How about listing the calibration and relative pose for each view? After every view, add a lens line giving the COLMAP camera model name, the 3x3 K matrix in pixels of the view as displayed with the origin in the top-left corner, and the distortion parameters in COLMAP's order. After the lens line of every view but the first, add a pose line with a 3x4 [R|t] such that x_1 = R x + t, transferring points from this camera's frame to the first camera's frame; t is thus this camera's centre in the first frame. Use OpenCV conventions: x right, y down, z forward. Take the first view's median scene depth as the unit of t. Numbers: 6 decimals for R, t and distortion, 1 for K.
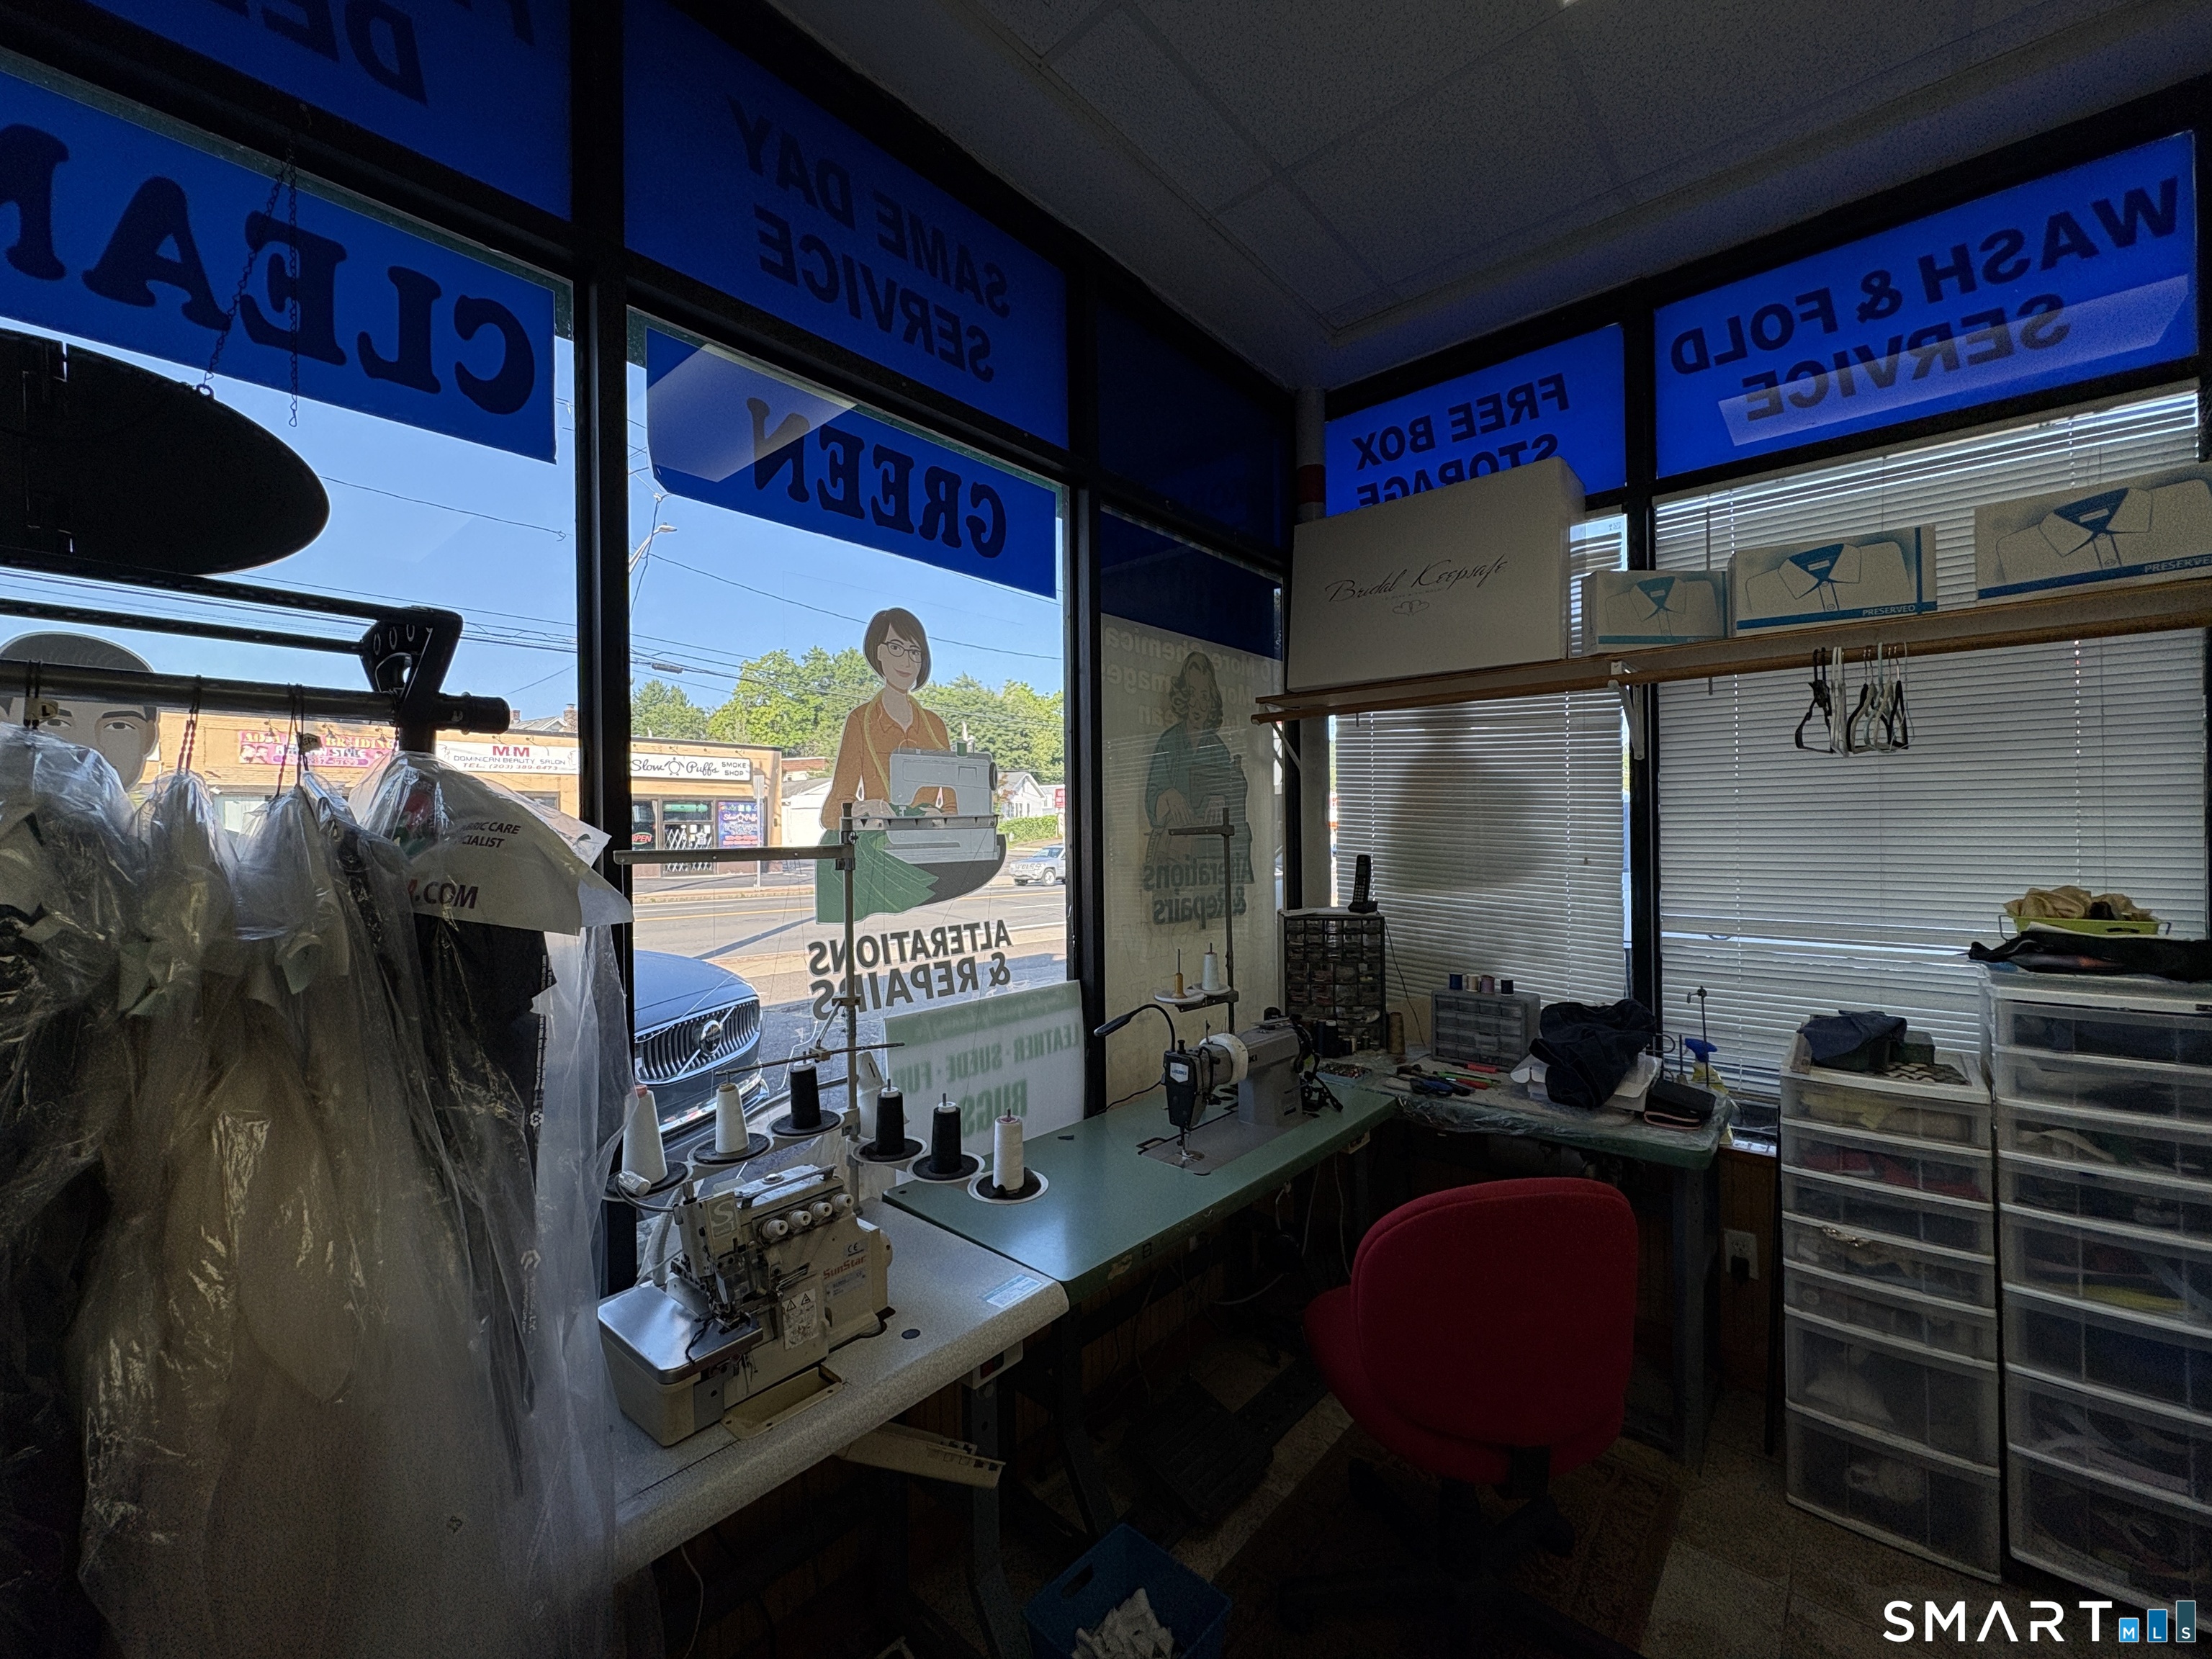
lens RADIAL K [[884.5, 0, 1095.5], [0, 884.5, 831.3], [0, 0, 1]] dist [0.000425, -0.001582]
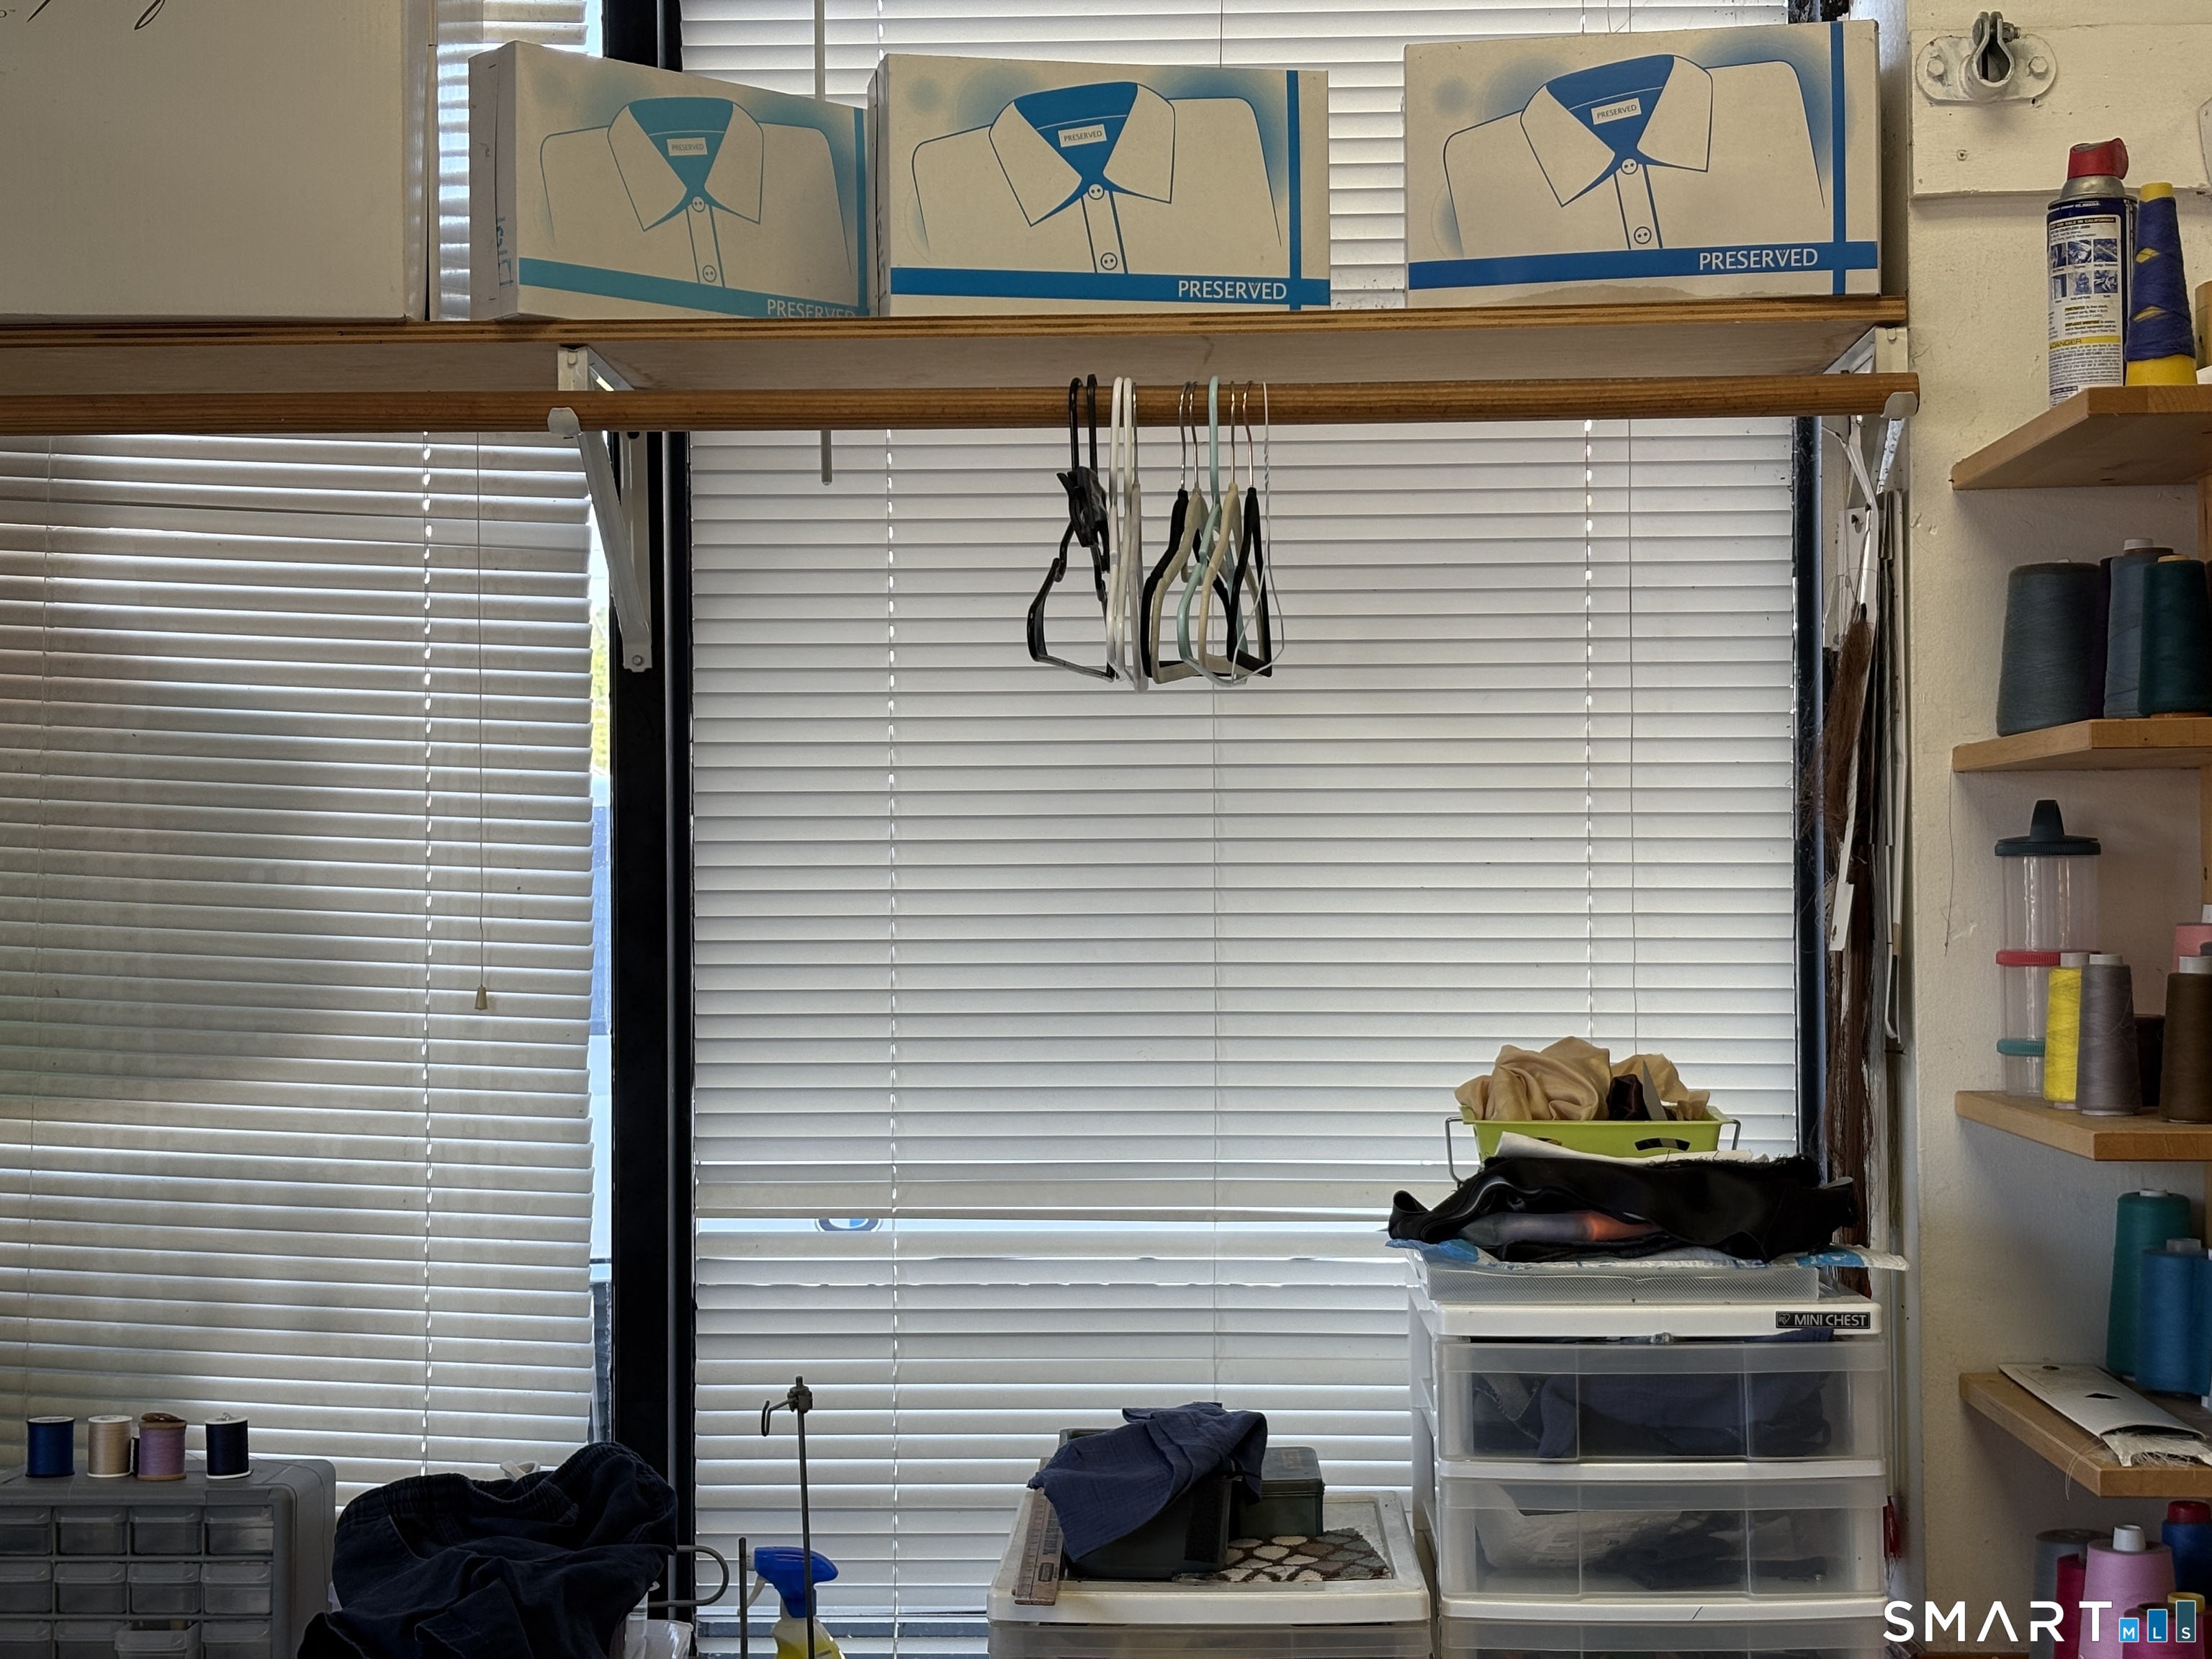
lens RADIAL K [[3434.8, 0, 1106.0], [0, 3434.8, 829.5], [0, 0, 1]] dist [0.232888, -0.096222]
pose [[0.773362, 0.013938, 0.633812, -0.036532], [-0.000811, 0.999779, -0.020997, 0.000876], [-0.633964, 0.015725, 0.773202, -0.058166]]
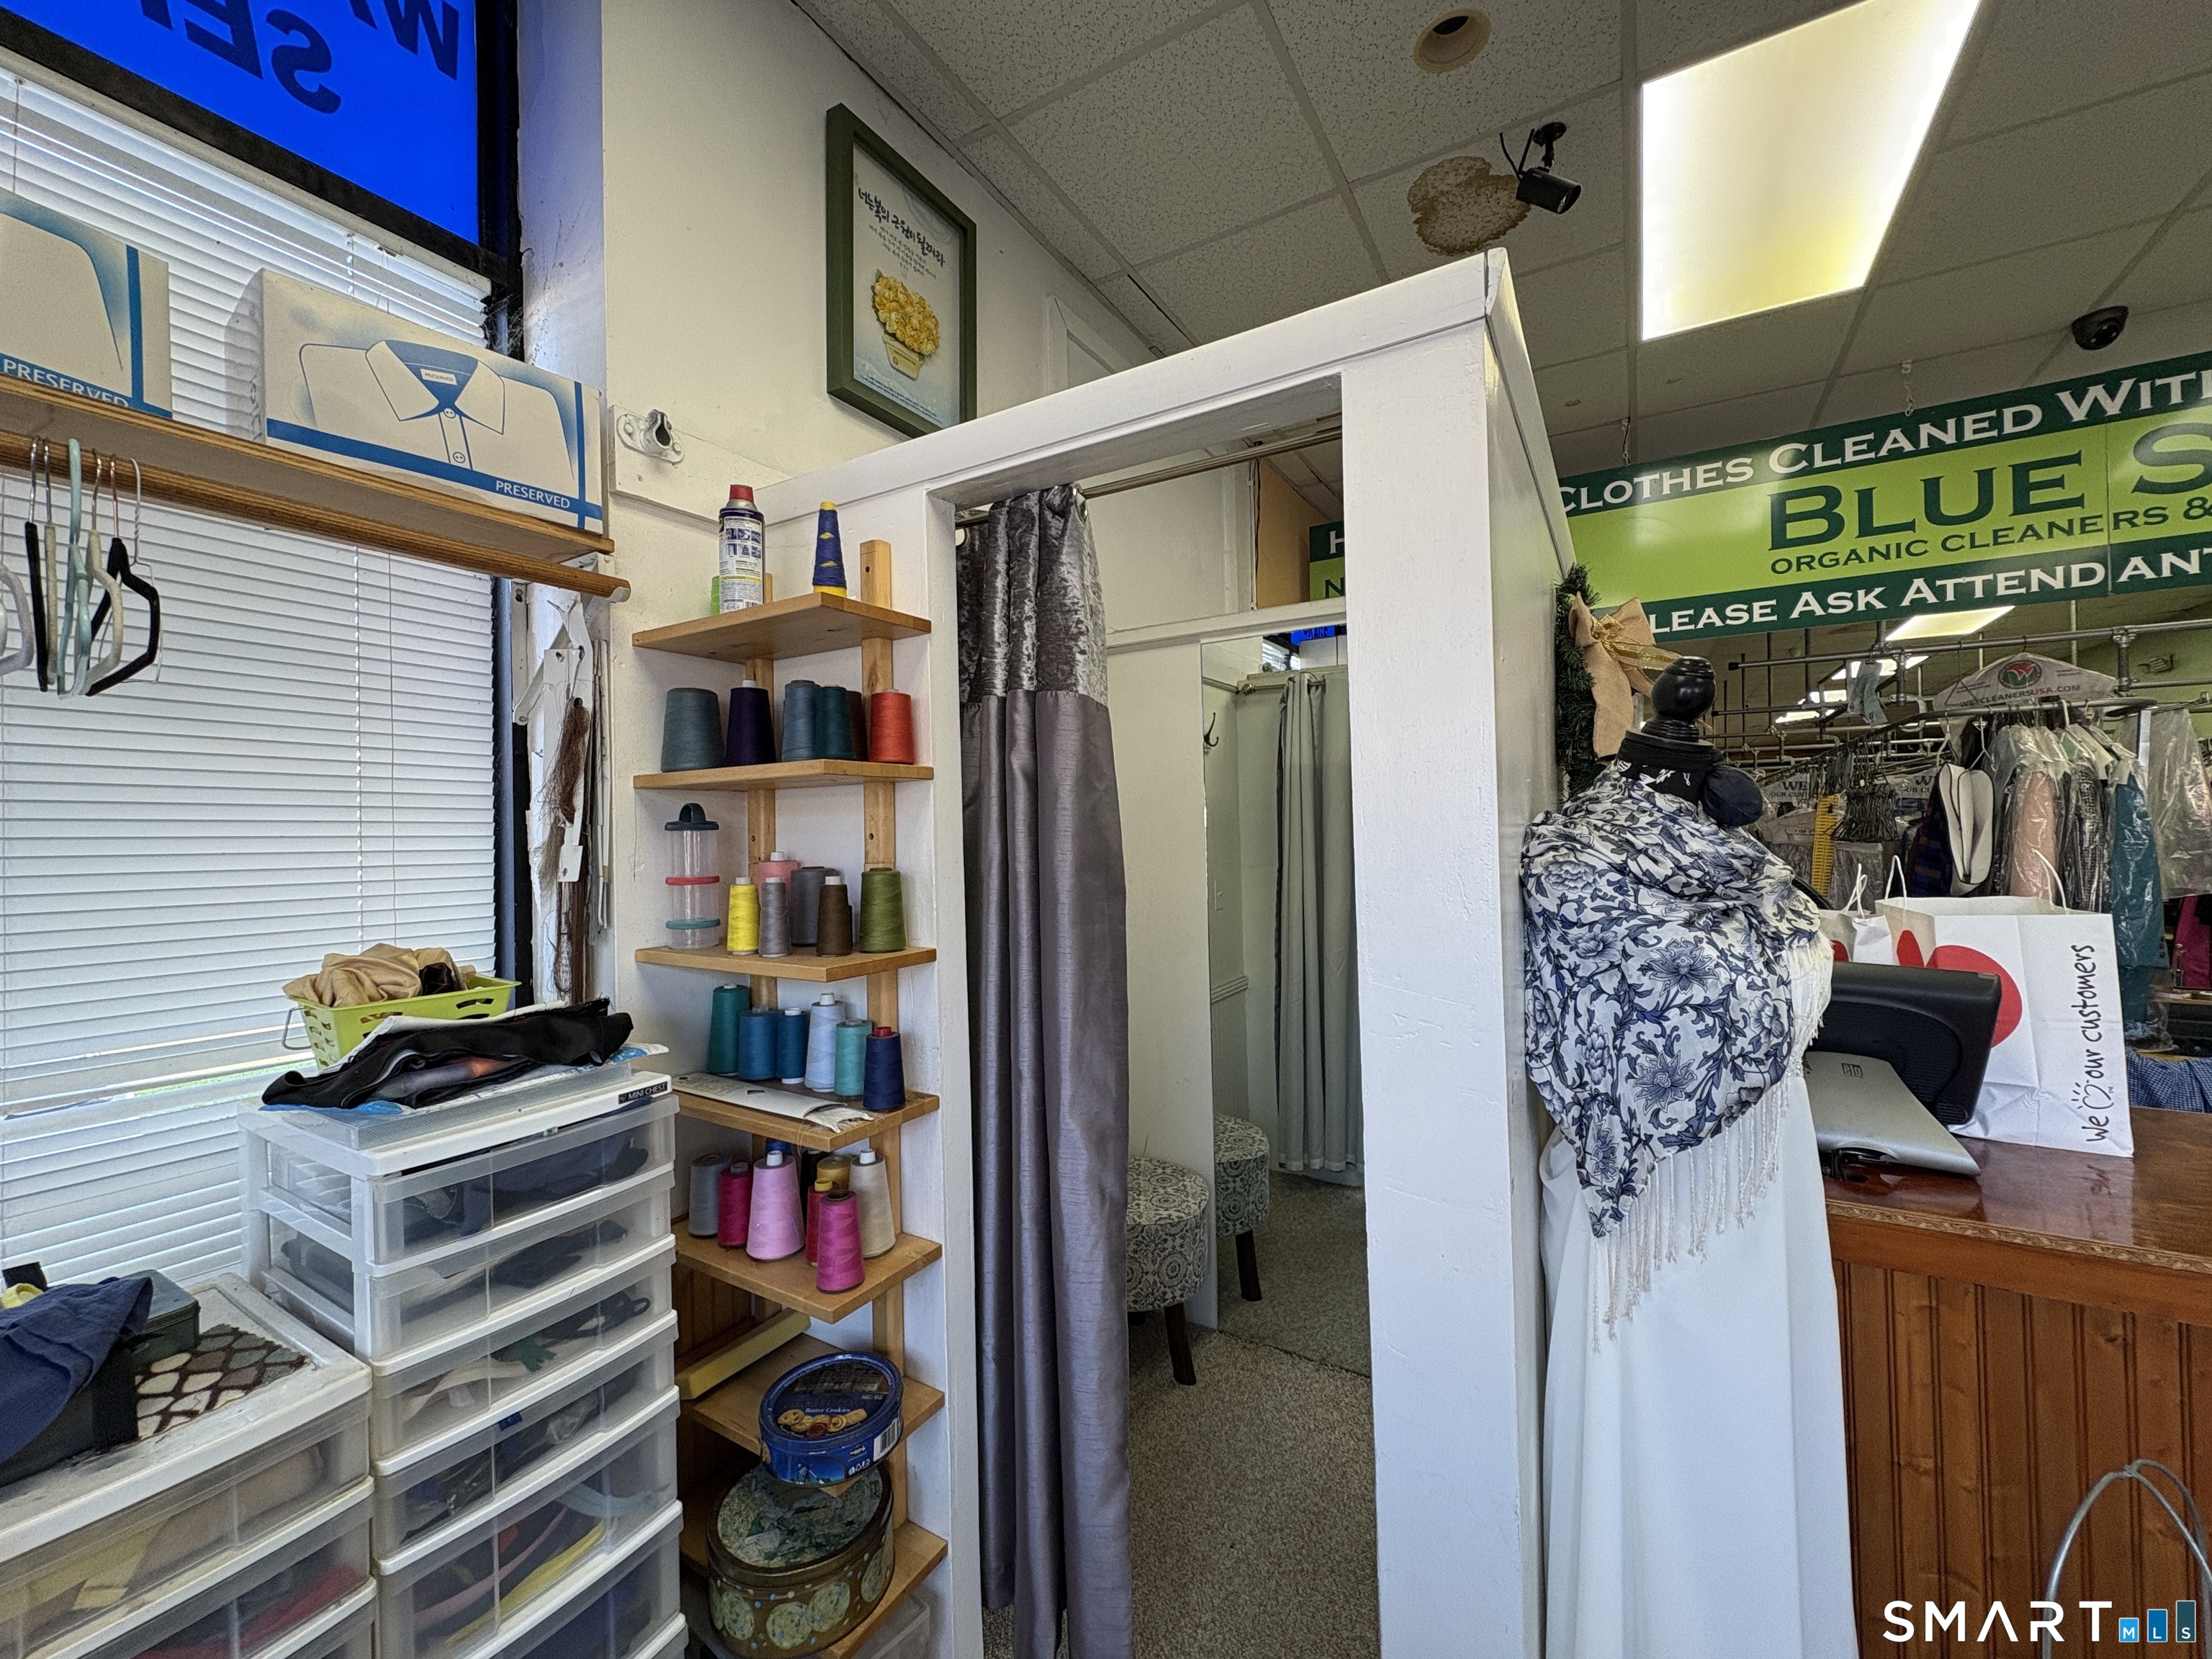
lens RADIAL K [[884.2, 0, 1107.7], [0, 884.2, 826.3], [0, 0, 1]] dist [0.001404, 0.000242]
pose [[-0.183617, 0.019105, 0.982812, 0.336016], [0.018876, 0.999695, -0.015907, -0.003020], [-0.982817, 0.015631, -0.183921, 0.536731]]
